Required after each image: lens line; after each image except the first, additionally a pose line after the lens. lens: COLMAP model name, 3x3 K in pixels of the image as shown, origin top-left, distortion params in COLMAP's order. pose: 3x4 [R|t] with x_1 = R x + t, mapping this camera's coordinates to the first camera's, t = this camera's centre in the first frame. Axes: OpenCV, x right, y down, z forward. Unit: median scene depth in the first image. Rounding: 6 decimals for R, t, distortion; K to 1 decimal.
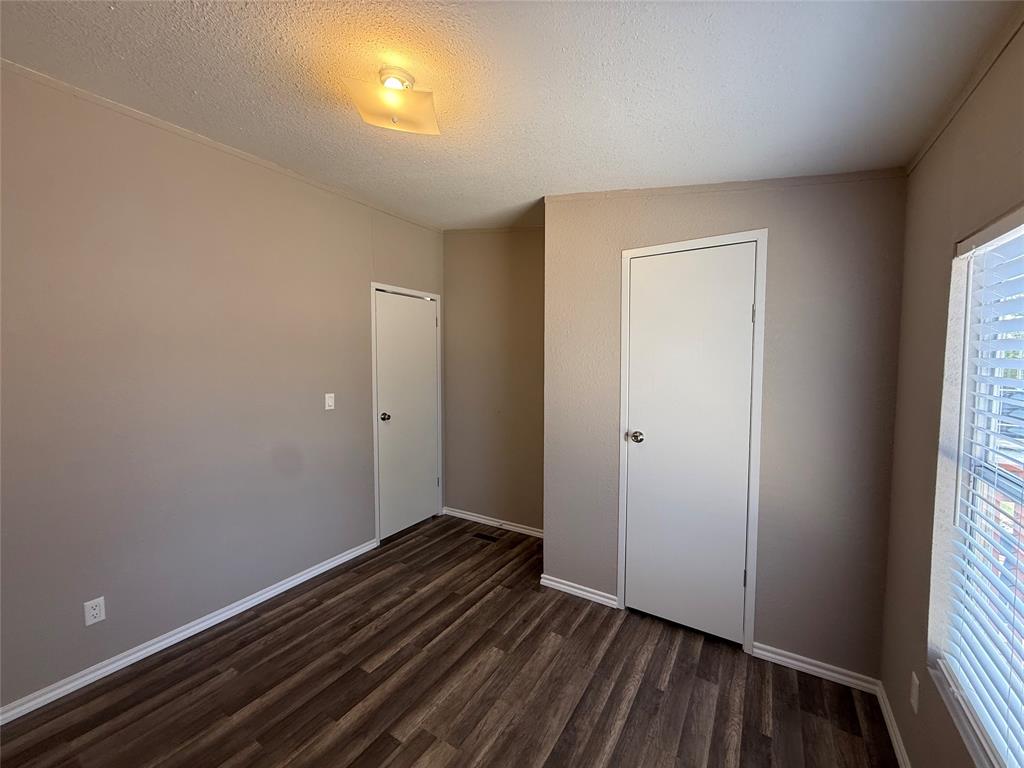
lens RADIAL K [[409.7, 0, 509.9], [0, 409.7, 384.3], [0, 0, 1]] dist [0.000432, 0.000668]
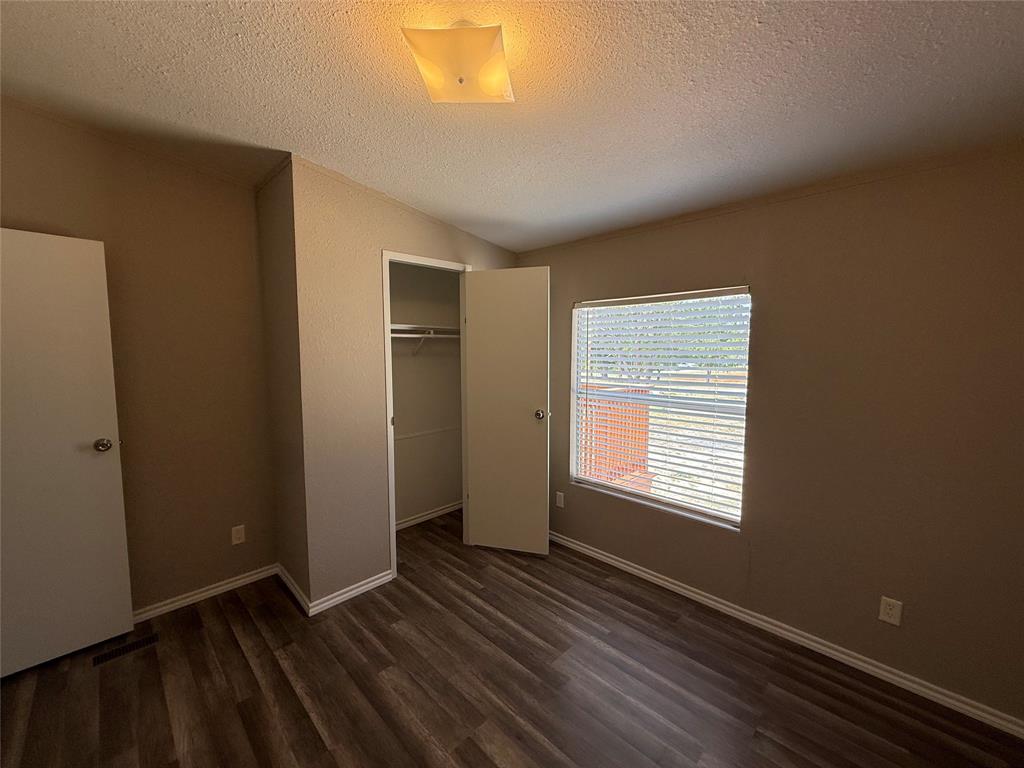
lens RADIAL K [[409.7, 0, 509.9], [0, 409.7, 384.3], [0, 0, 1]] dist [0.000432, 0.000668]
pose [[0.216989, -0.080069, 0.972885, -0.861330], [0.060117, 0.995835, 0.068549, -0.033510], [-0.974321, 0.043613, 0.220899, 0.536966]]
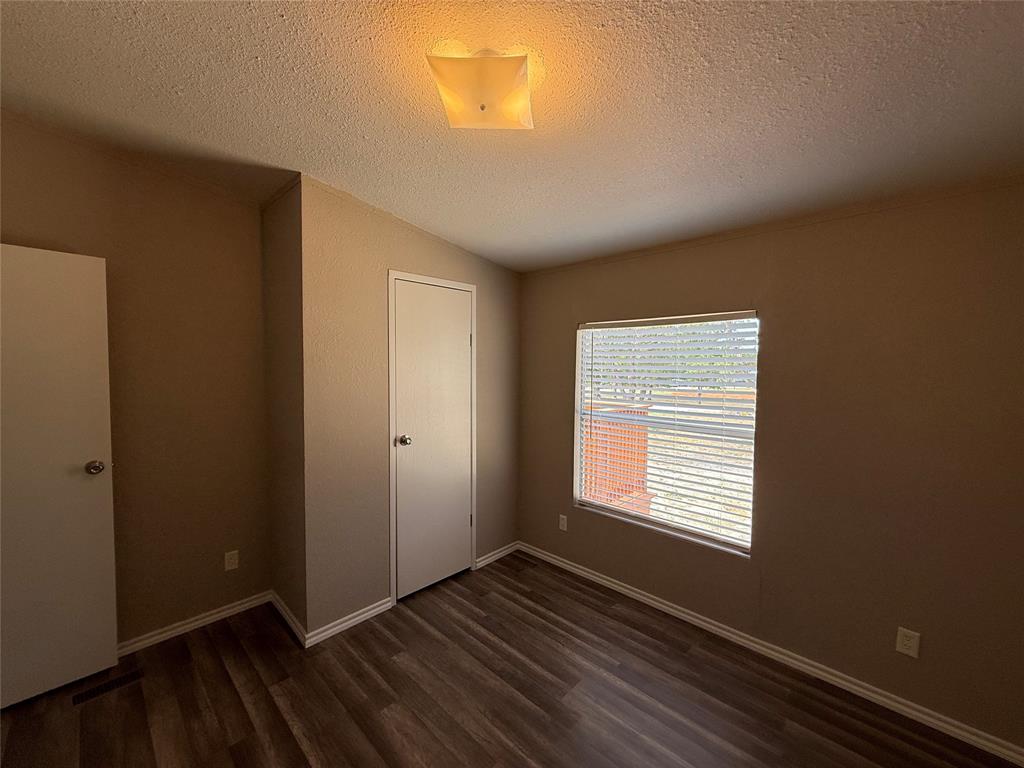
lens RADIAL K [[409.7, 0, 509.9], [0, 409.7, 384.3], [0, 0, 1]] dist [0.000432, 0.000668]
pose [[0.198170, -0.039485, 0.979372, -0.855099], [0.051292, 0.998237, 0.029867, -0.050496], [-0.978825, 0.044316, 0.199846, 0.582225]]
